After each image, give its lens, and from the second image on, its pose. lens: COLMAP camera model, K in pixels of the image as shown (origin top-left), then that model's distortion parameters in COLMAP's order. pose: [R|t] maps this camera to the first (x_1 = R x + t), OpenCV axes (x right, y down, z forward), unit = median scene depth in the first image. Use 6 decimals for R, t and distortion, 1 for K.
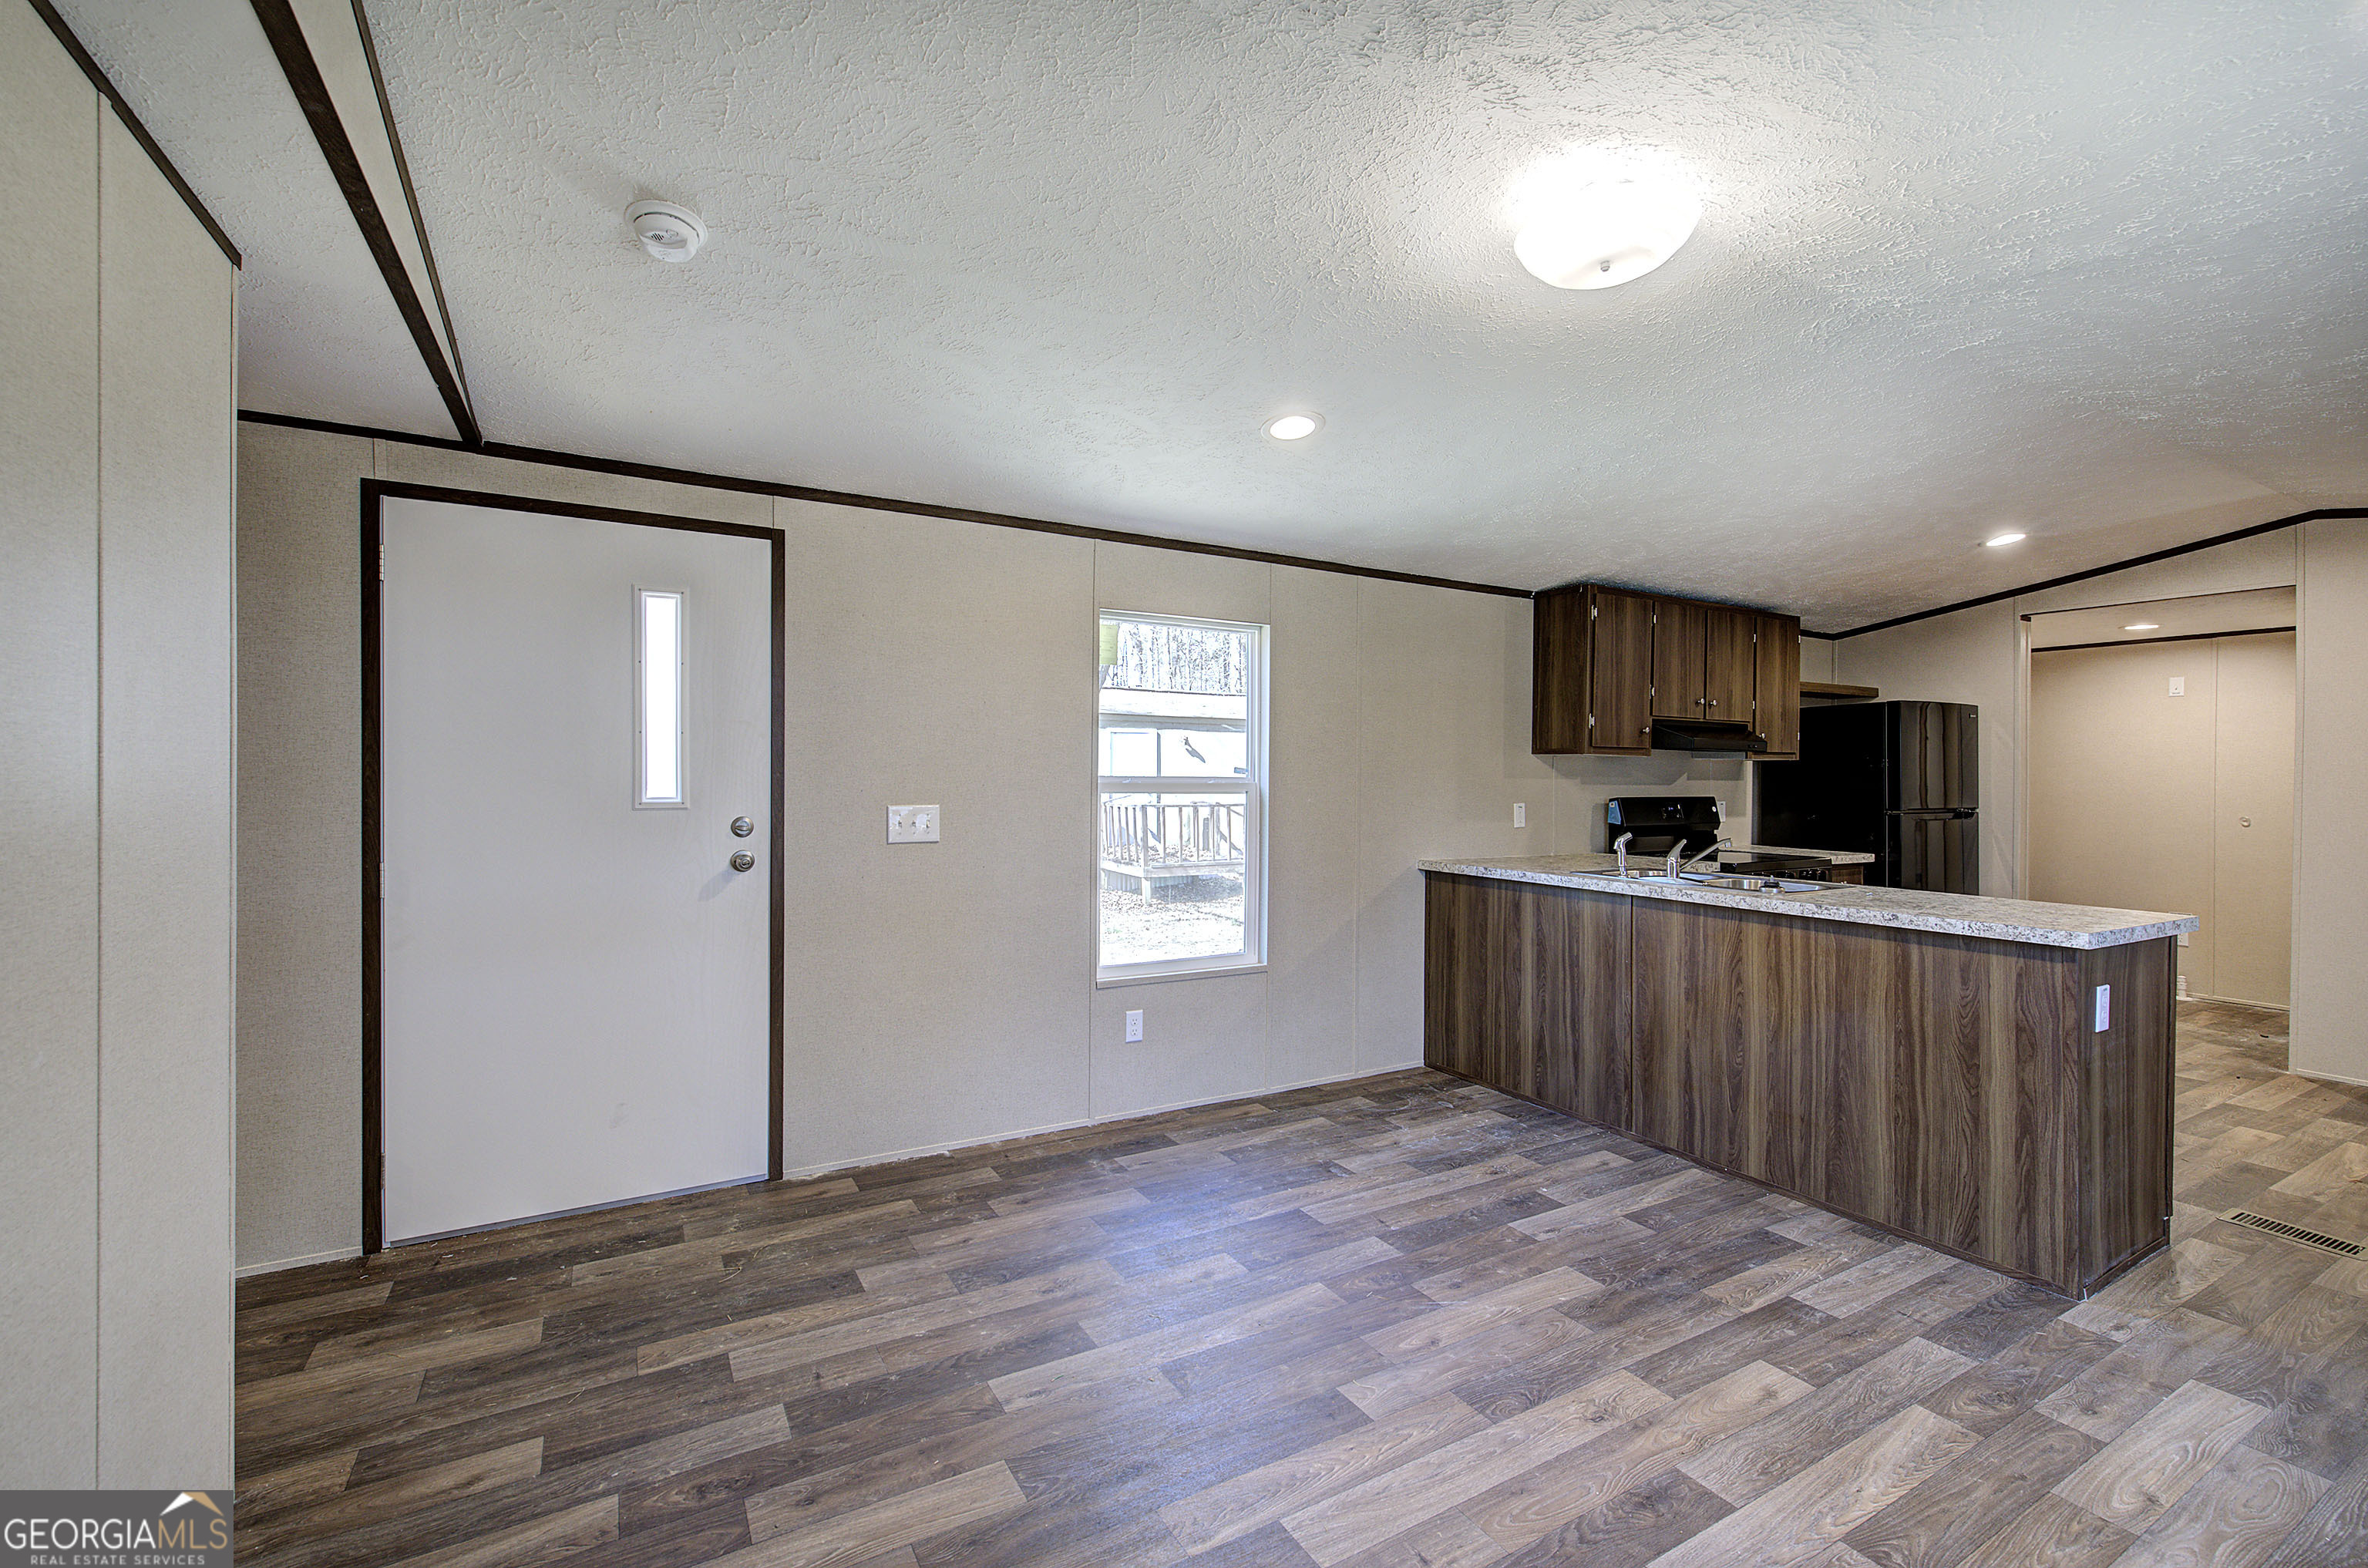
lens RADIAL K [[1001.6, 0, 1191.0], [0, 1001.6, 785.0], [0, 0, 1]] dist [-0.002410, 0.000259]
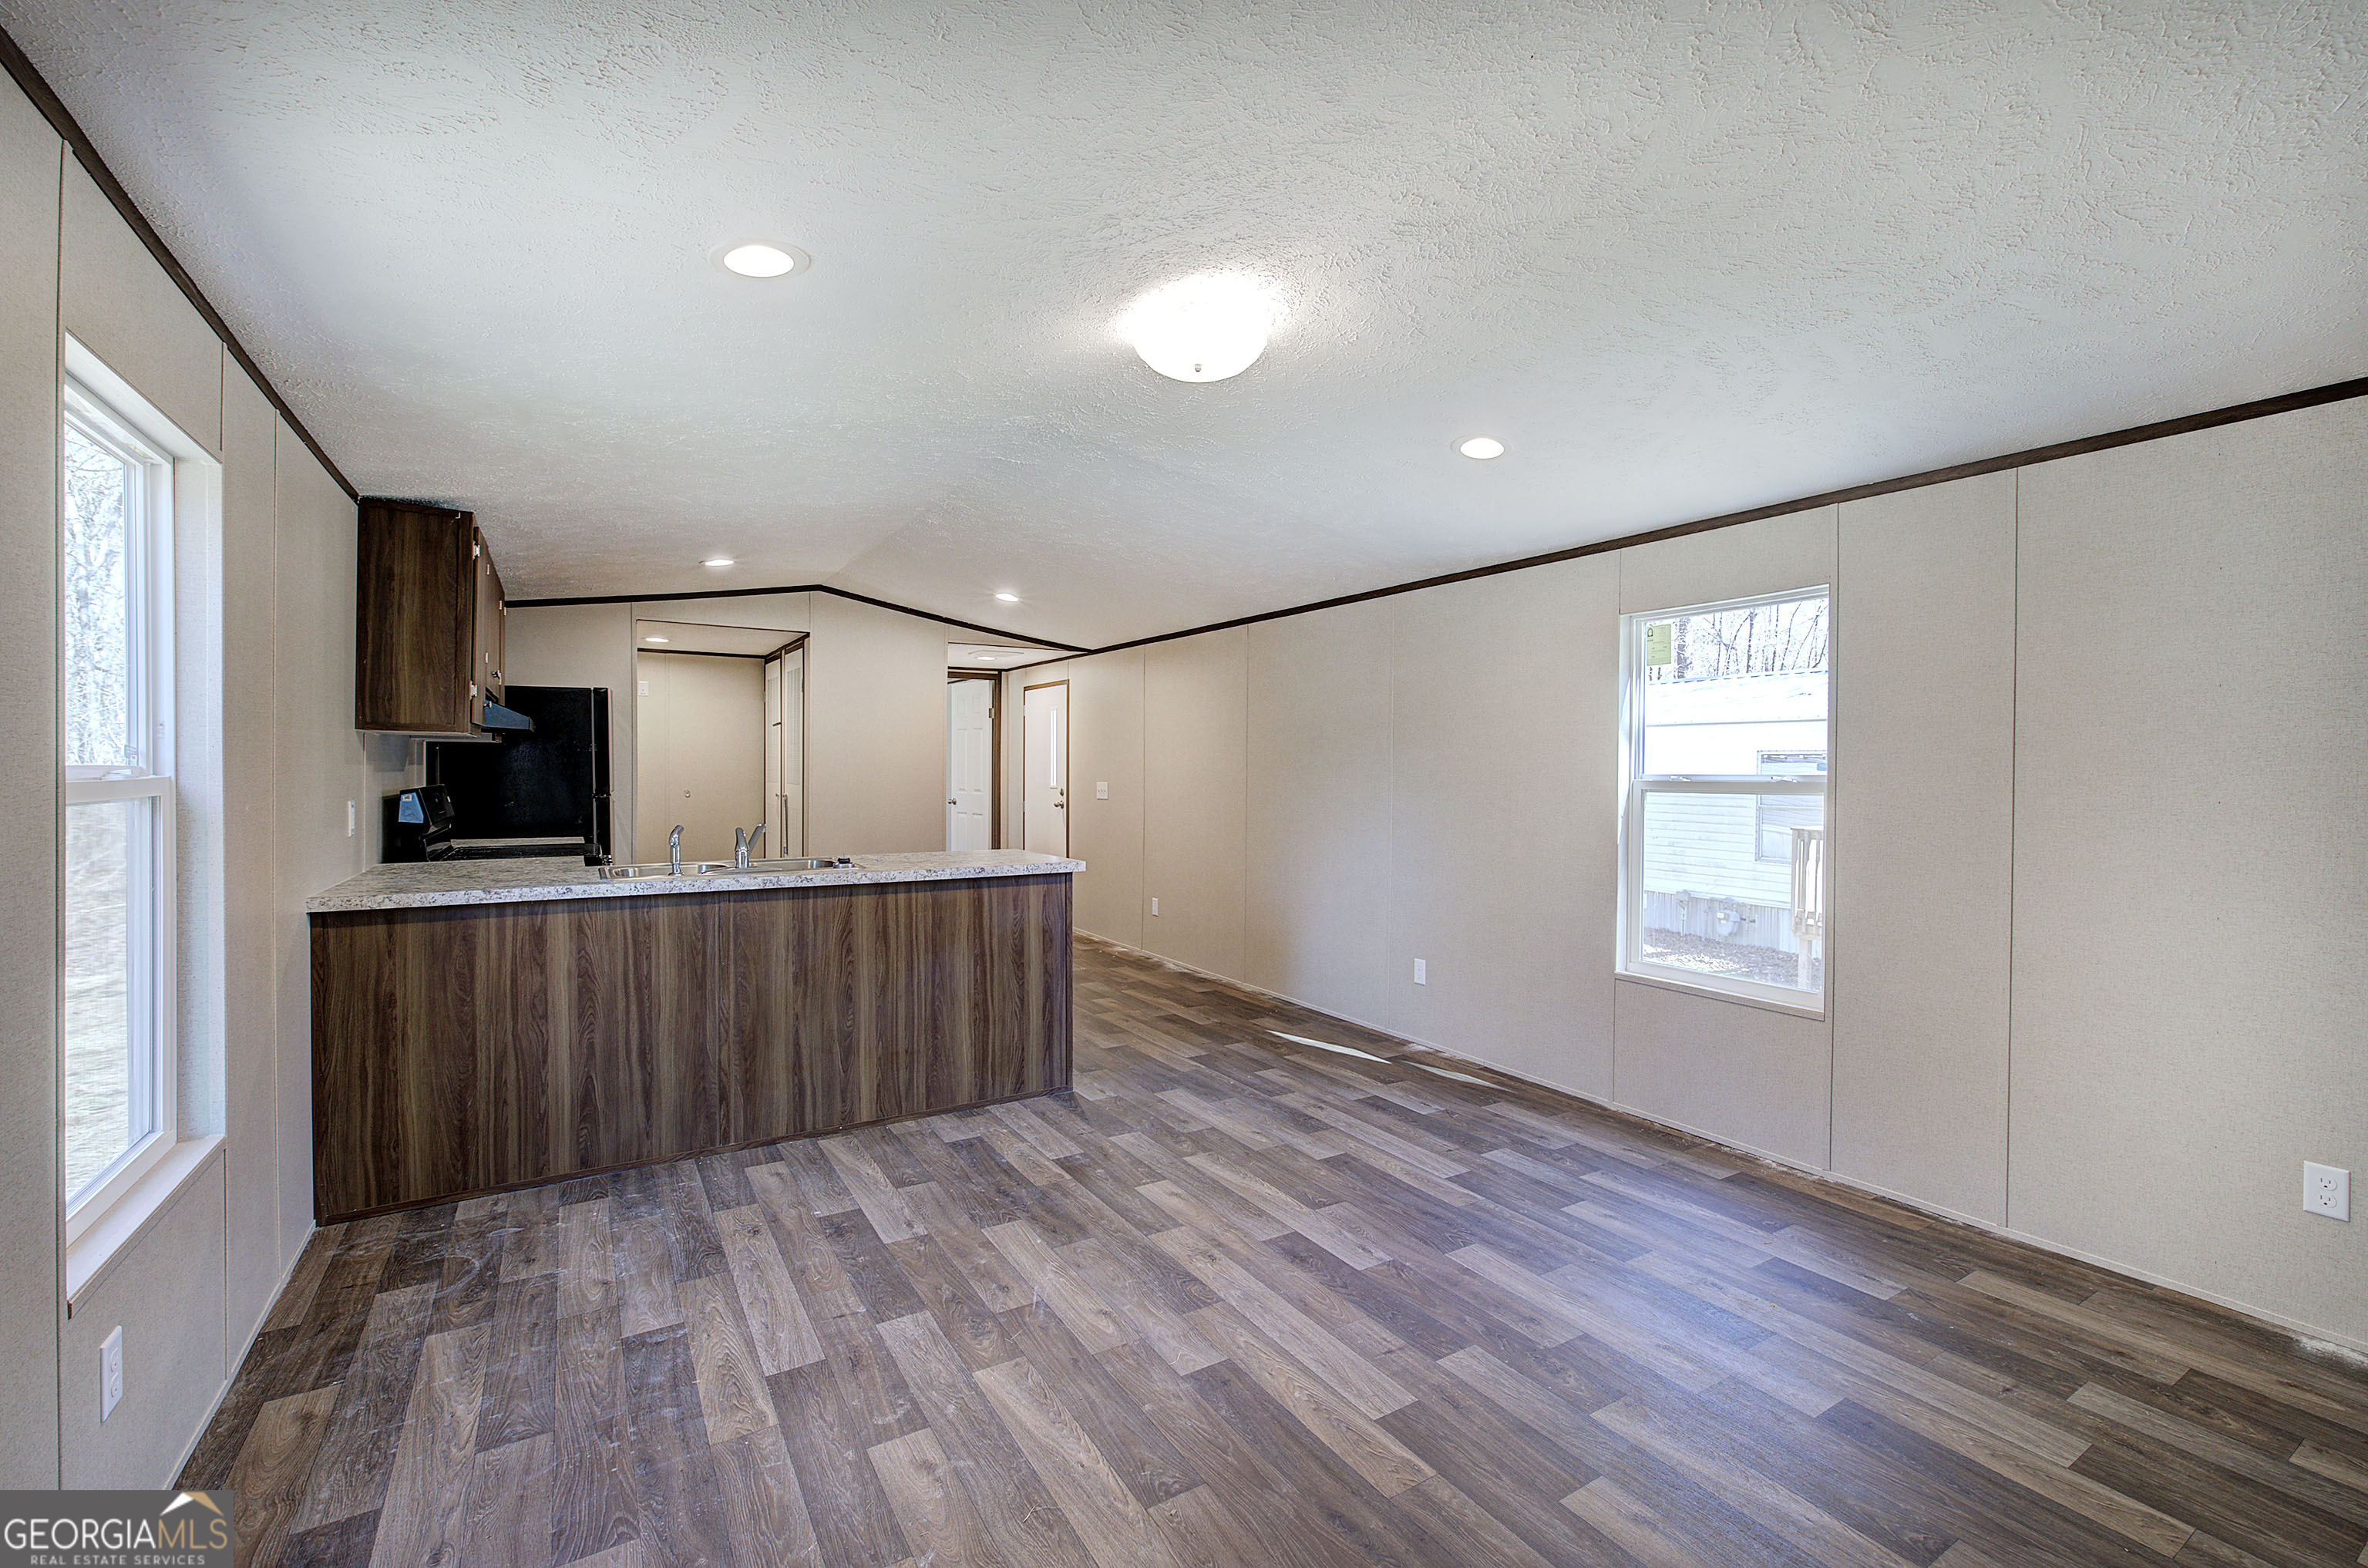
lens RADIAL K [[1010.2, 0, 1176.6], [0, 1010.2, 774.0], [0, 0, 1]] dist [0.012167, -0.000249]
pose [[-0.025407, -0.014208, 0.999576, -0.563458], [0.001336, 0.999898, 0.014246, -0.013351], [-0.999676, 0.001698, -0.025386, 0.664151]]
